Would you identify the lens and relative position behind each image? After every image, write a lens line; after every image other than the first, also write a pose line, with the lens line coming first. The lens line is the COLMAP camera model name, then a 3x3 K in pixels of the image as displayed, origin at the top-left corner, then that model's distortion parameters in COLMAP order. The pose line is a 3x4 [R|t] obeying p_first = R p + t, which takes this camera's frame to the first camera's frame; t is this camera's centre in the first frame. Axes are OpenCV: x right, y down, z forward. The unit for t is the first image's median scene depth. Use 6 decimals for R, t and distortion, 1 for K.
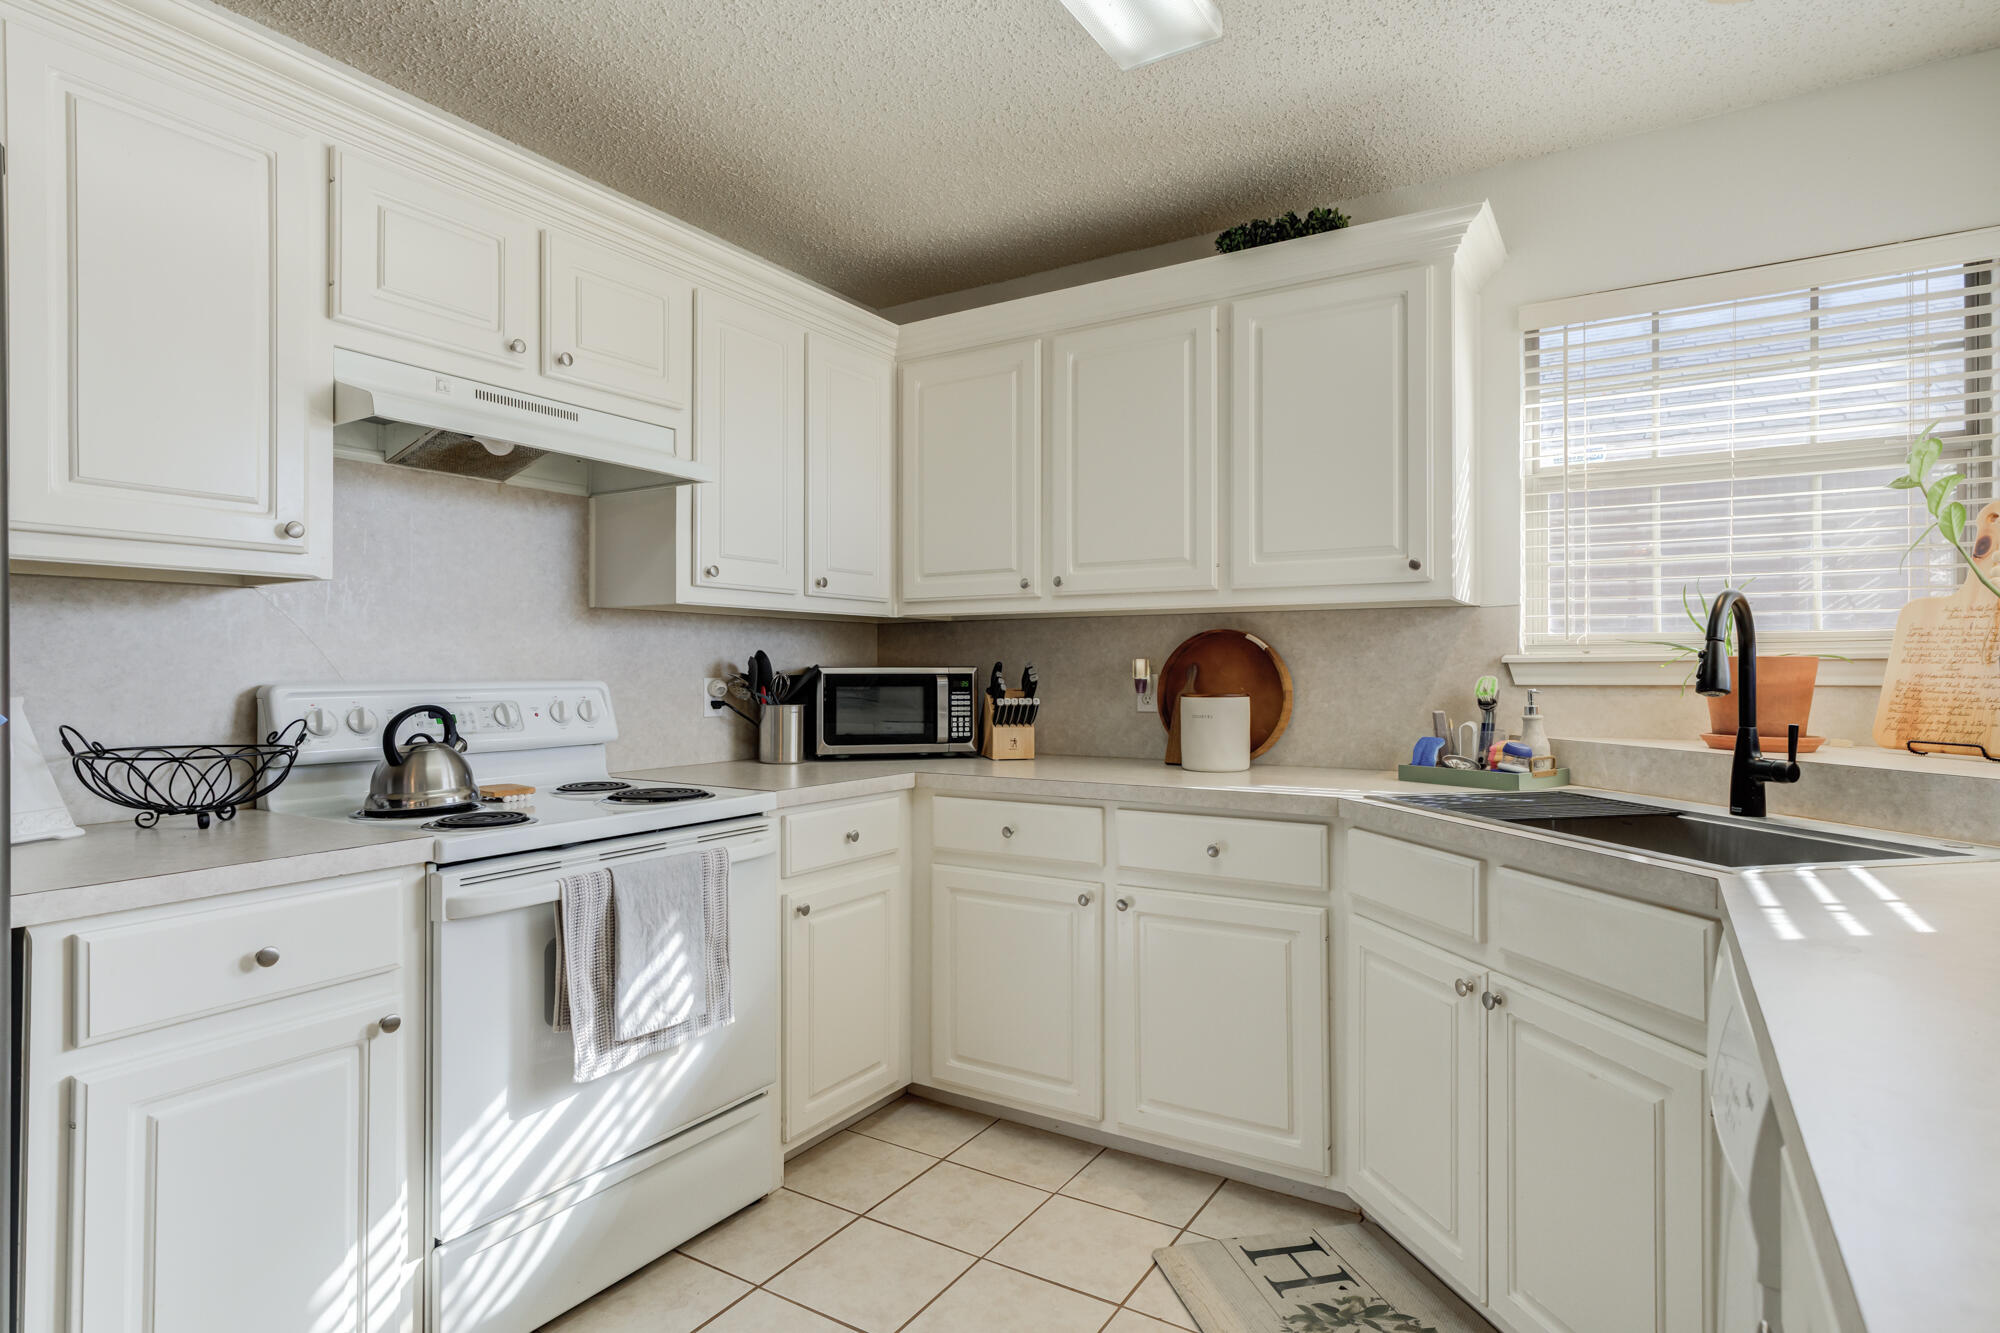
lens RADIAL K [[1053.6, 0, 996.2], [0, 1053.6, 664.9], [0, 0, 1]] dist [-0.001309, 0.012005]
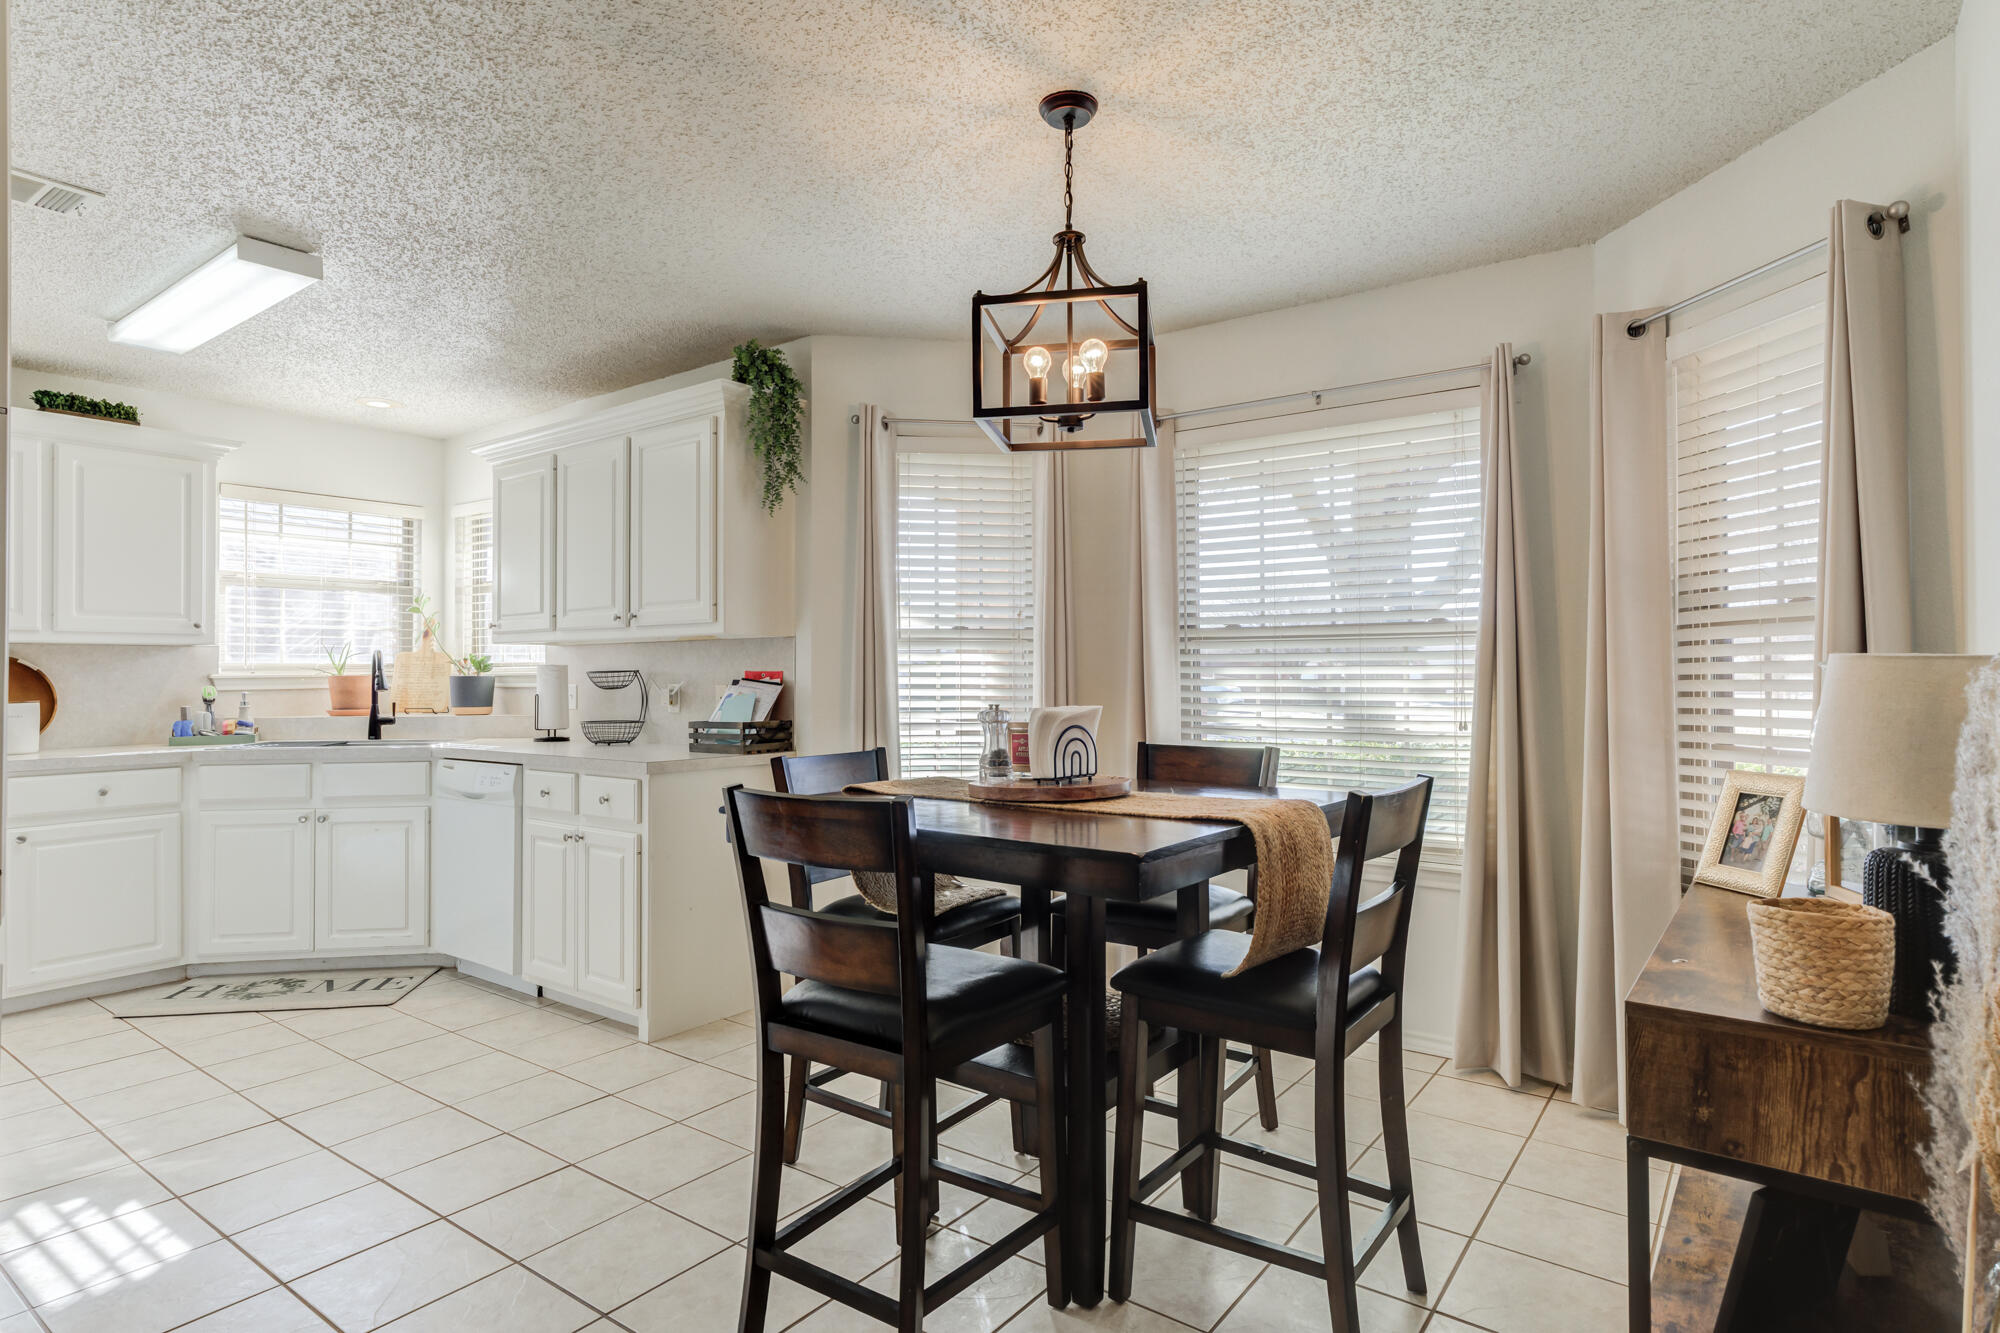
lens RADIAL K [[1054.6, 0, 990.4], [0, 1054.6, 658.0], [0, 0, 1]] dist [-0.005466, 0.010273]
pose [[0.089596, 0.013538, 0.995886, -1.196484], [0.001113, 0.999906, -0.013693, -0.010742], [-0.995978, 0.002335, 0.089572, -0.492968]]
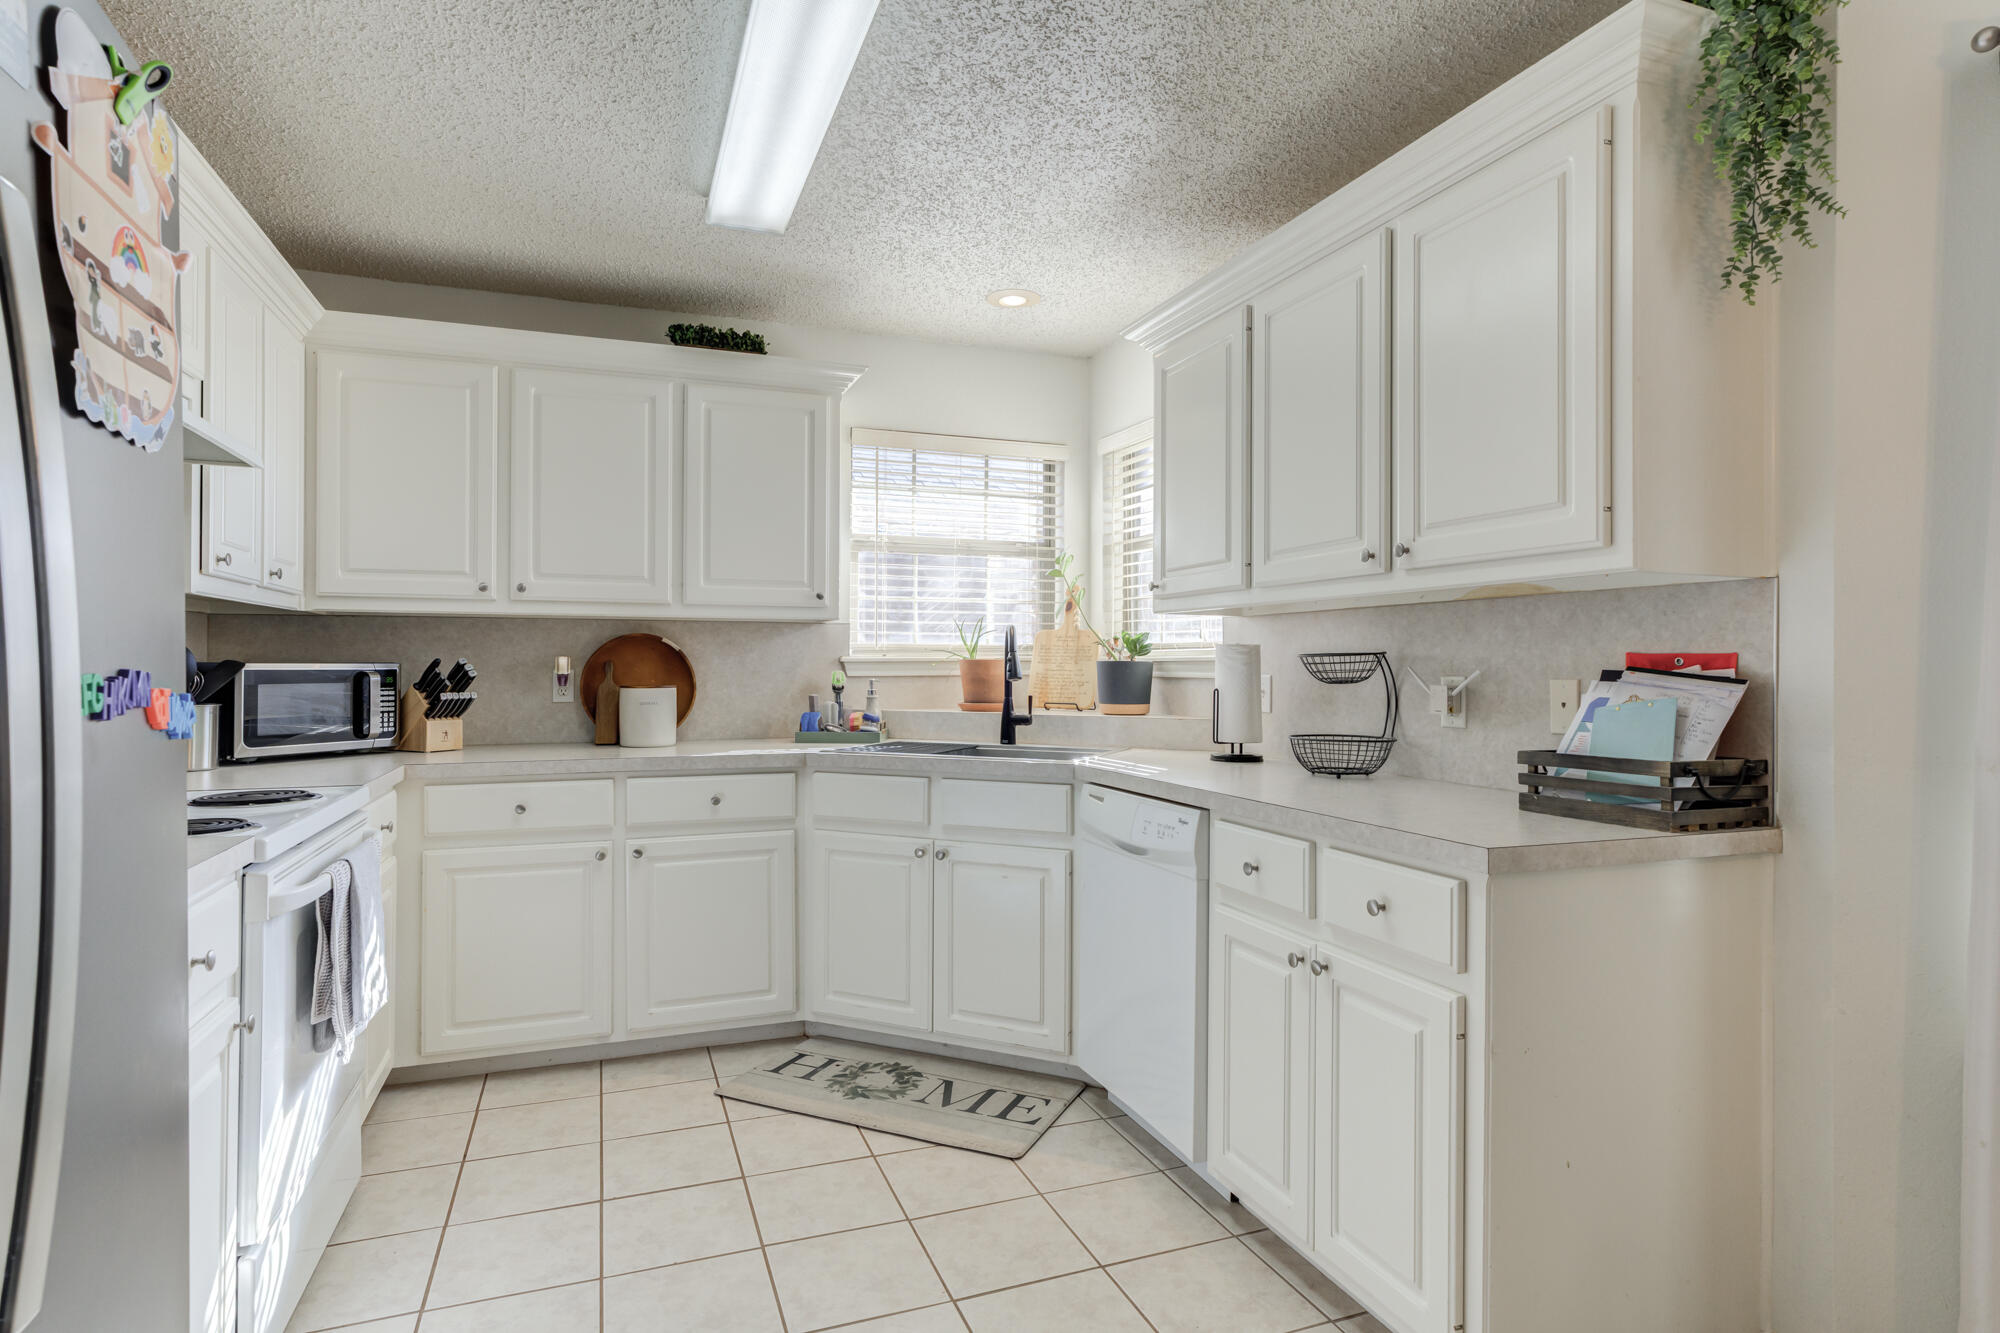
lens RADIAL K [[1054.6, 0, 990.4], [0, 1054.6, 658.0], [0, 0, 1]] dist [-0.005466, 0.010273]
pose [[0.613921, 0.006140, 0.789343, -0.578292], [-0.006067, 0.999977, -0.003059, -0.004109], [-0.789344, -0.002911, 0.613945, -0.096710]]
